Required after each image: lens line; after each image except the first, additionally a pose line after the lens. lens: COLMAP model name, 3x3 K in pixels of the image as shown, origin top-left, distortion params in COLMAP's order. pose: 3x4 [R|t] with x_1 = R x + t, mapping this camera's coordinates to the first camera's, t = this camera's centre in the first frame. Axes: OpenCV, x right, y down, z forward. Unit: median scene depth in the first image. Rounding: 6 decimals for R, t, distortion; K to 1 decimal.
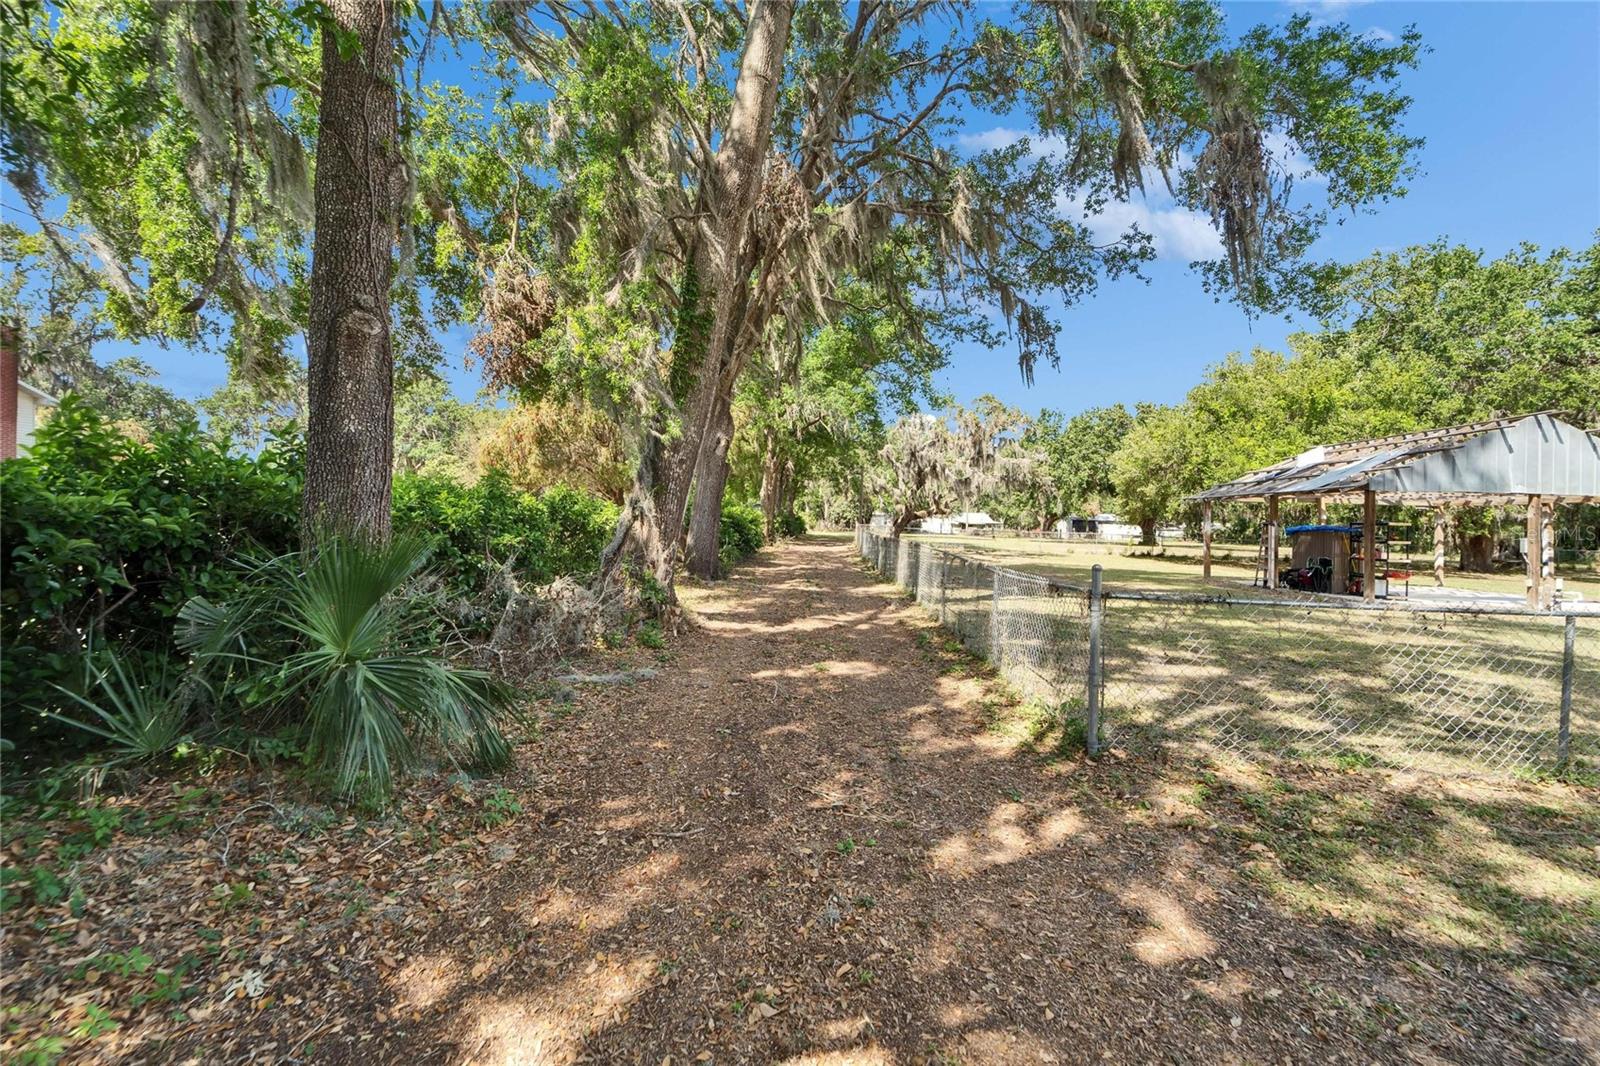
lens RADIAL K [[646.6, 0, 791.6], [0, 646.6, 524.9], [0, 0, 1]] dist [0.003559, -0.001255]
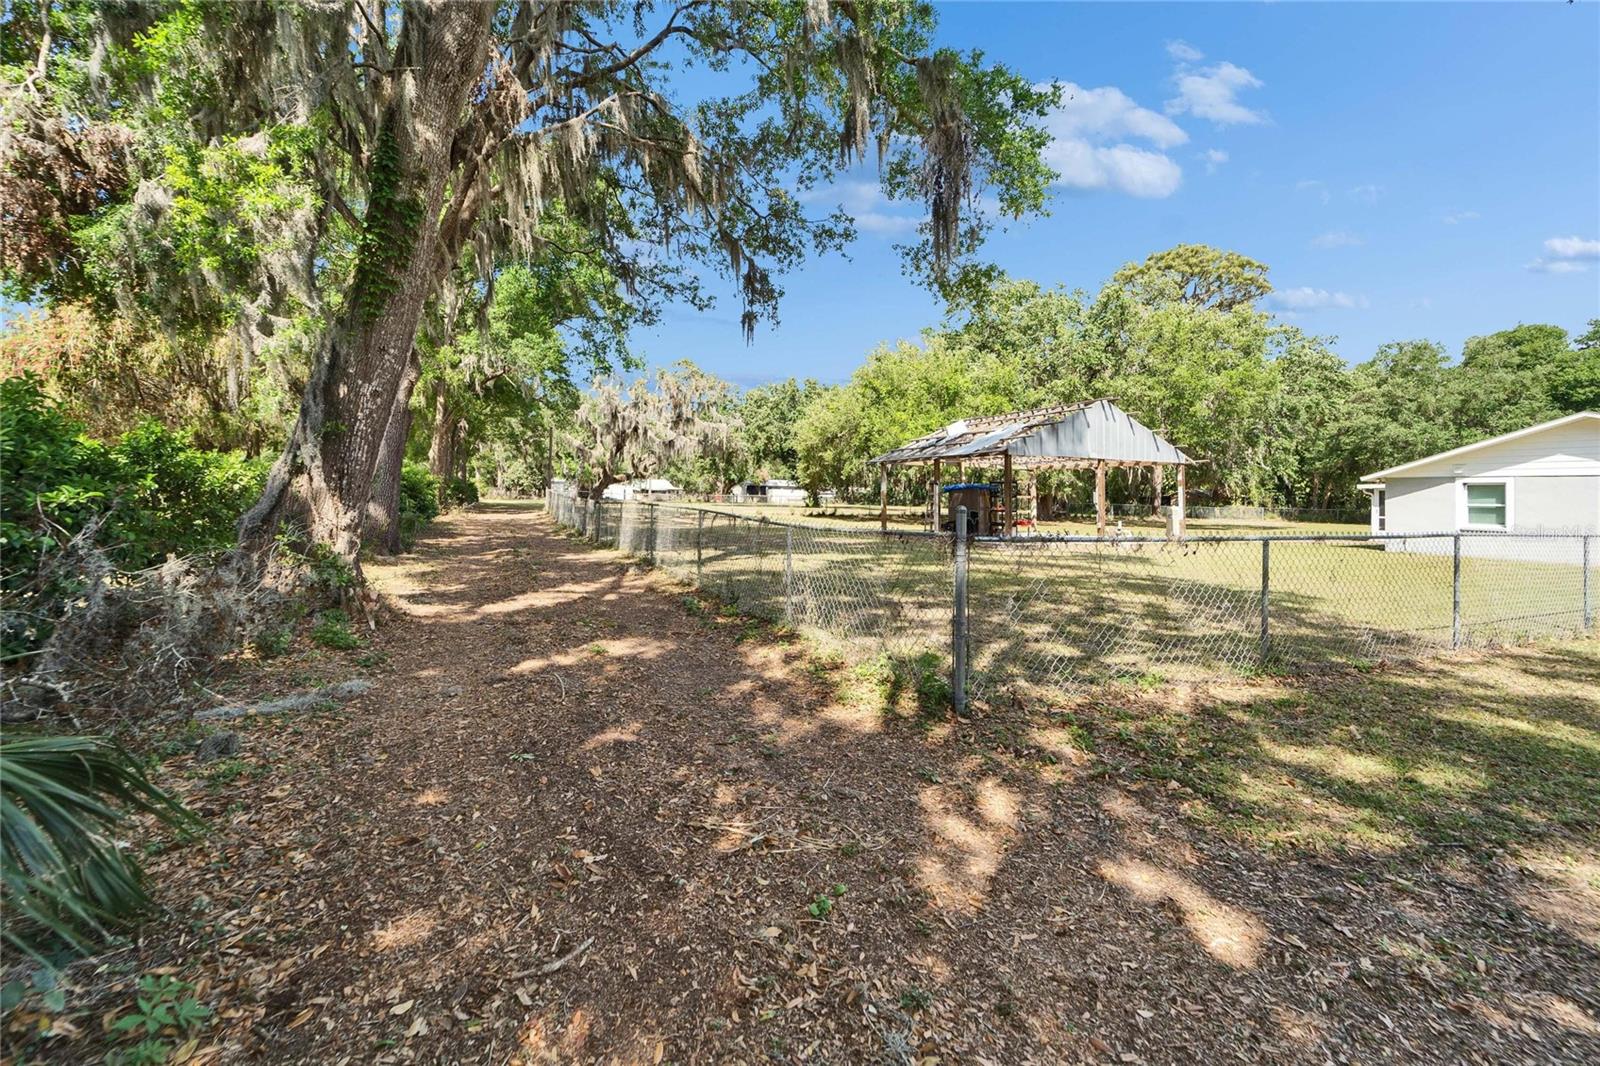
lens RADIAL K [[646.6, 0, 763.2], [0, 646.6, 489.1], [0, 0, 1]] dist [0.003559, -0.001255]
pose [[0.901273, -0.005826, 0.433212, -0.064873], [0.007949, 0.999964, -0.003090, 0.012686], [-0.433179, 0.006229, 0.901287, 0.097180]]
